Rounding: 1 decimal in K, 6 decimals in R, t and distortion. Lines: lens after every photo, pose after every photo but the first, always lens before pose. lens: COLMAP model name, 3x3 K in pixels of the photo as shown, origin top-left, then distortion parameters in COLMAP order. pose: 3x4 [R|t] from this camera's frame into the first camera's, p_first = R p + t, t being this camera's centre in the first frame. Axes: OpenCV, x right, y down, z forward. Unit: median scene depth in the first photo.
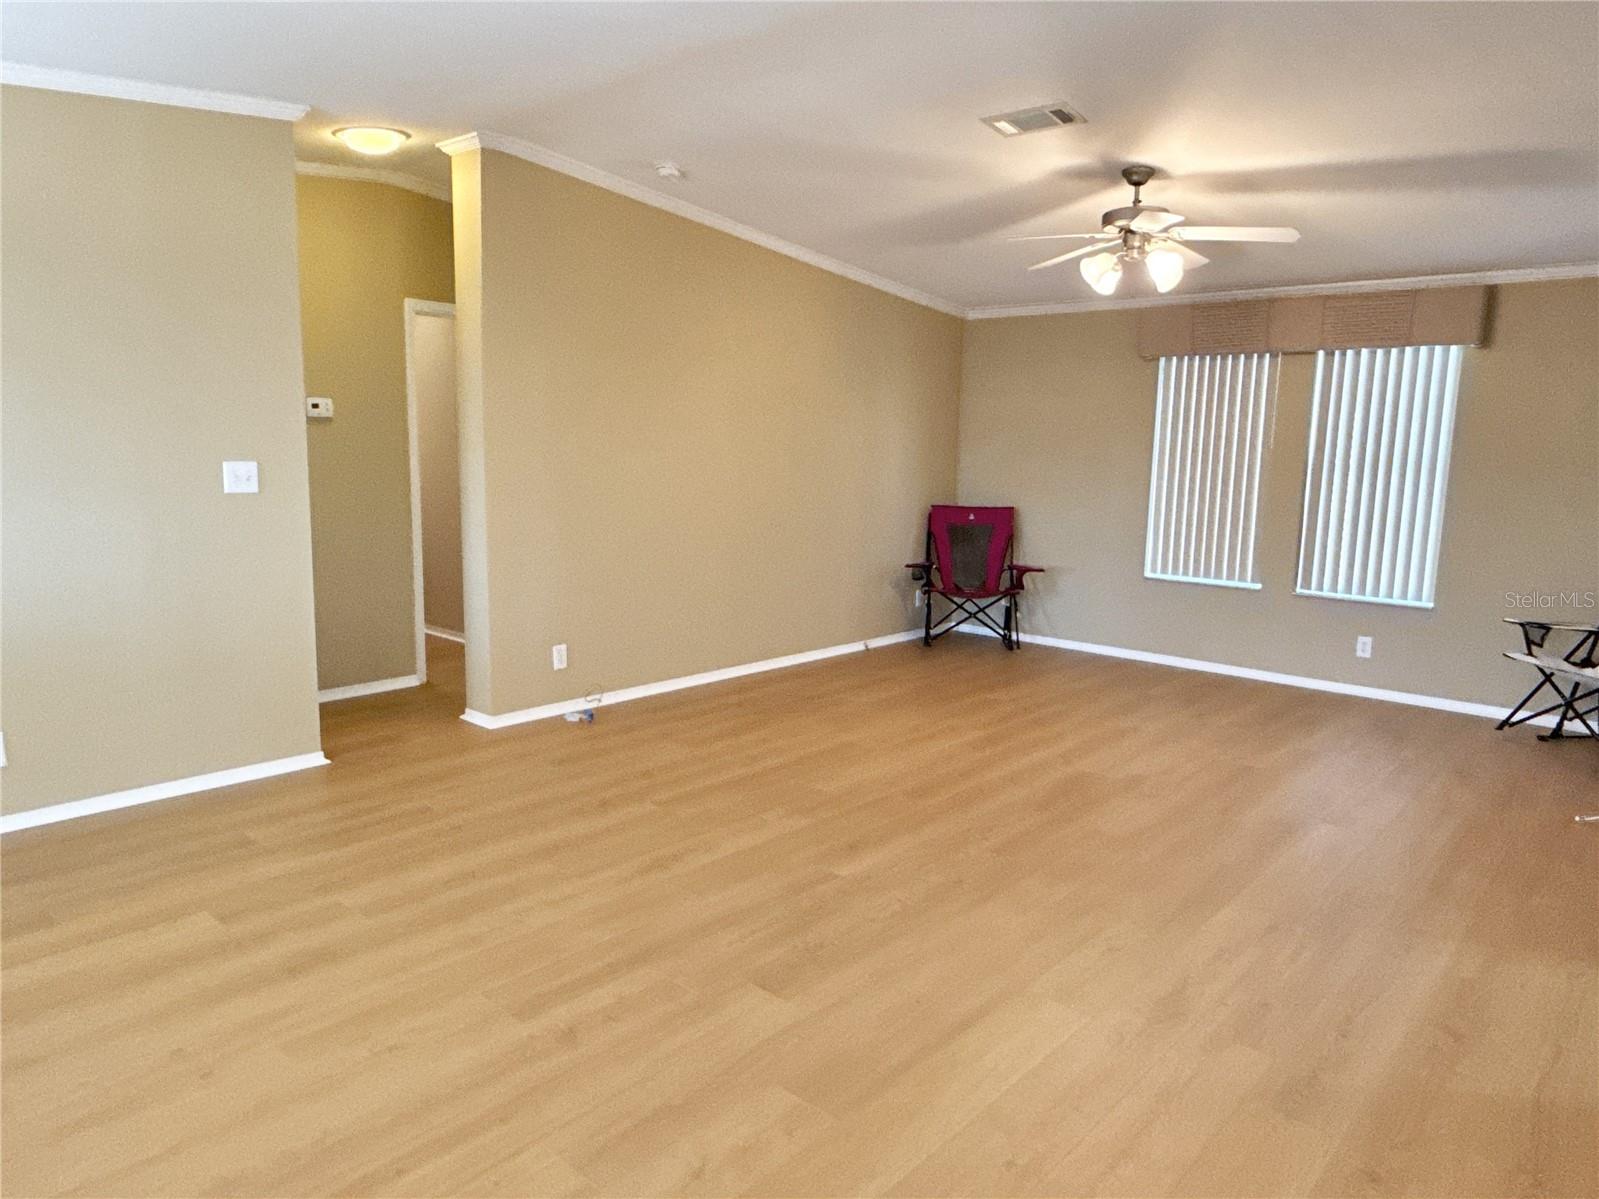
lens RADIAL K [[1018.4, 0, 795.6], [0, 1018.4, 599.2], [0, 0, 1]] dist [0.000071, -0.000012]
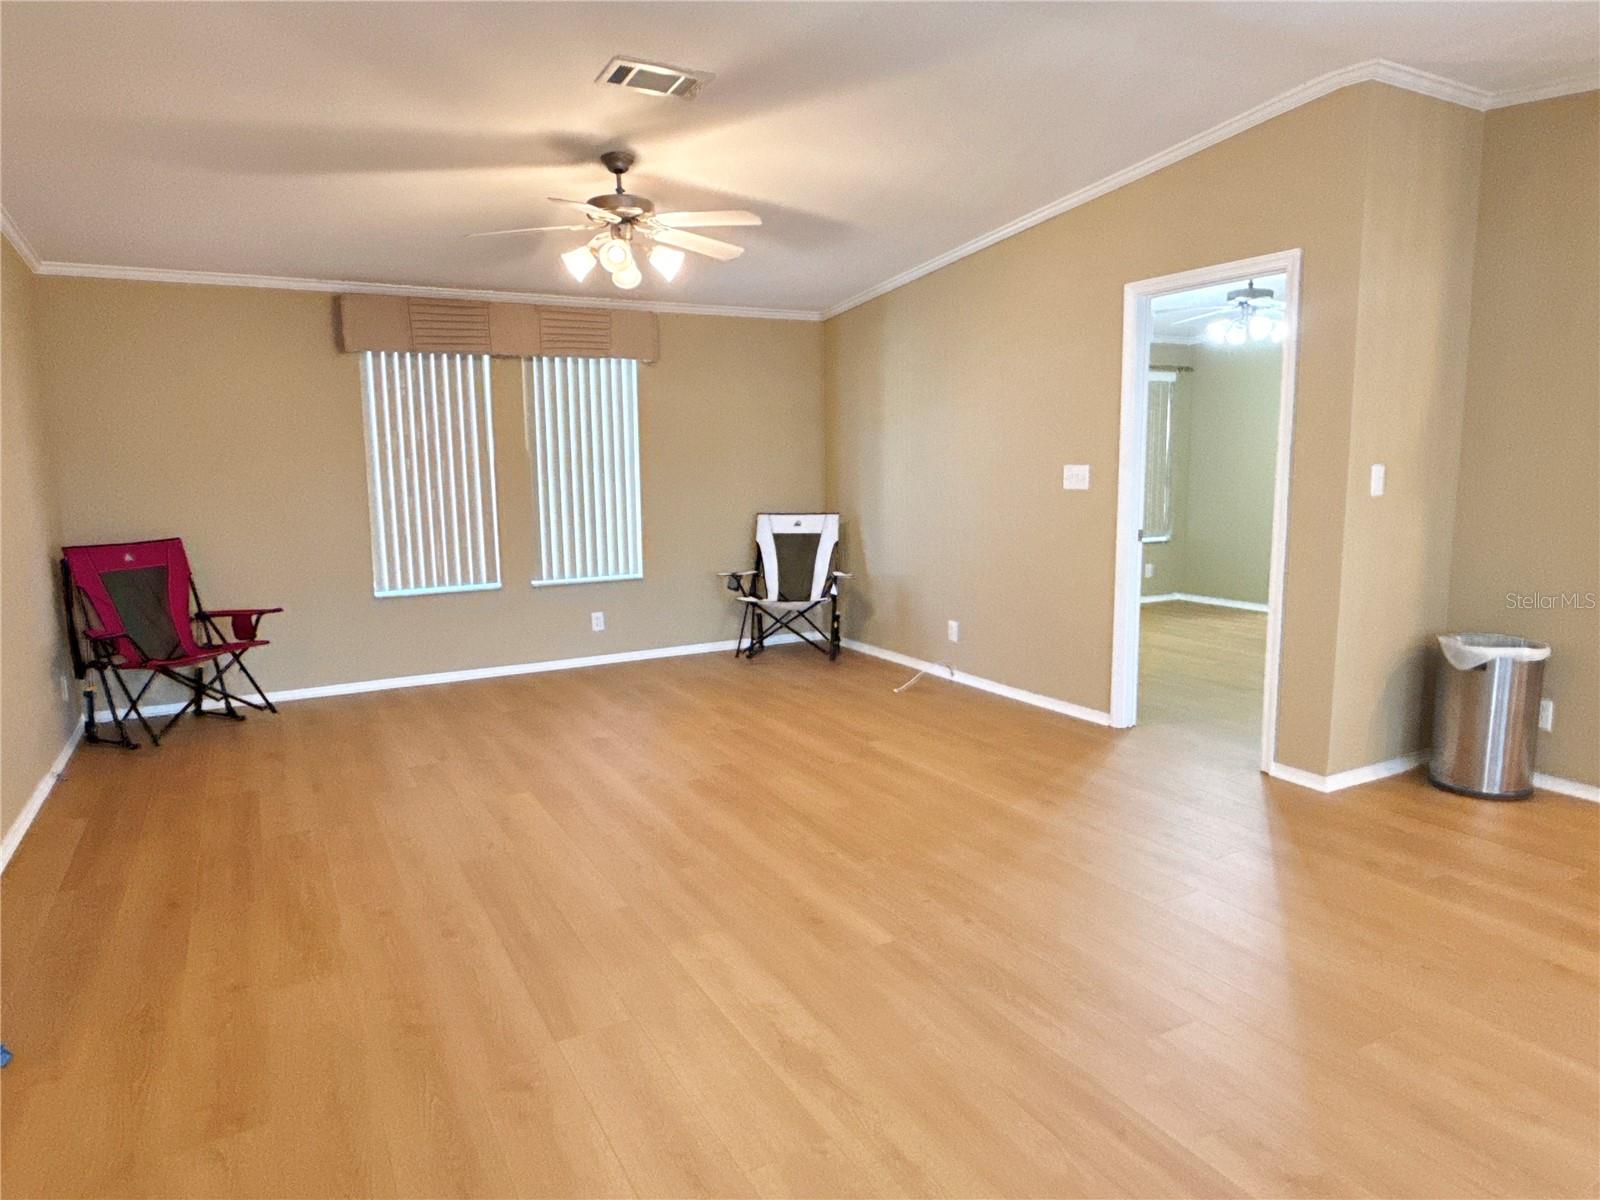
lens RADIAL K [[979.0, 0, 793.6], [0, 979.0, 598.5], [0, 0, 1]] dist [0.005346, -0.002169]
pose [[0.329872, -0.162945, 0.929857, -0.381534], [0.165539, 0.979713, 0.112956, -0.065003], [-0.929398, 0.116667, 0.350154, 0.407815]]
